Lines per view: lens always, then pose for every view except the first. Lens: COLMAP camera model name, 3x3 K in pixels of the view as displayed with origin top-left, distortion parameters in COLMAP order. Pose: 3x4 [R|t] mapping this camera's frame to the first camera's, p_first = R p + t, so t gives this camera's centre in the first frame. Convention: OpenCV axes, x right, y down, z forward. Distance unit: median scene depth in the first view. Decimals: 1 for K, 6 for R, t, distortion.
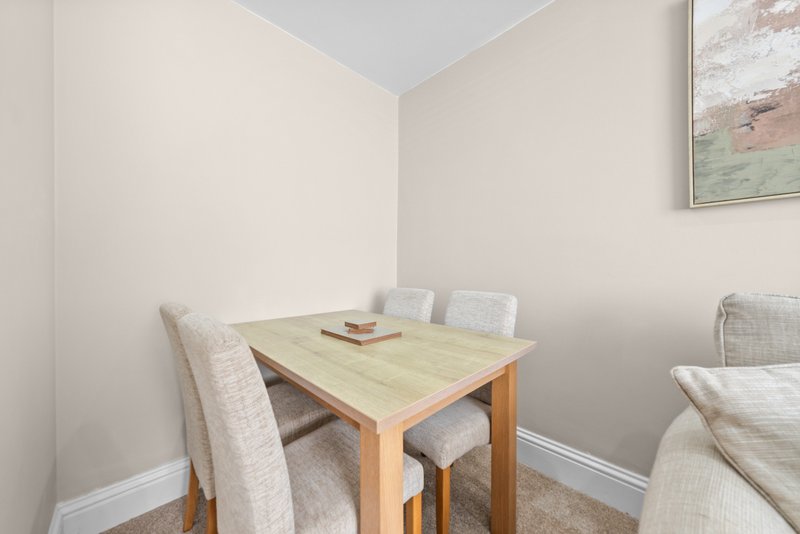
lens RADIAL K [[279.9, 0, 400.0], [0, 279.9, 267.0], [0, 0, 1]] dist [-0.000380, -0.000030]
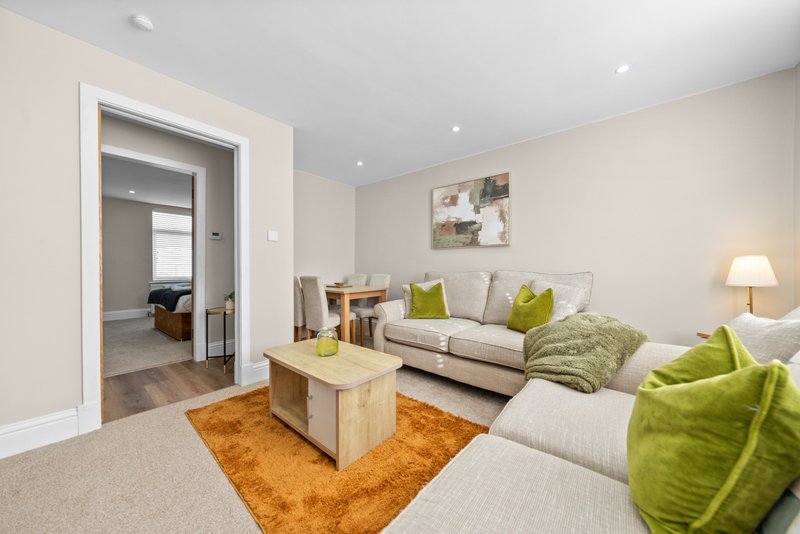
lens RADIAL K [[279.9, 0, 400.0], [0, 279.9, 267.0], [0, 0, 1]] dist [-0.000380, -0.000030]
pose [[0.996405, -0.003359, 0.084654, 0.321038], [0.002934, 0.999982, 0.005148, -0.002259], [-0.084670, -0.004881, 0.996397, -2.637968]]
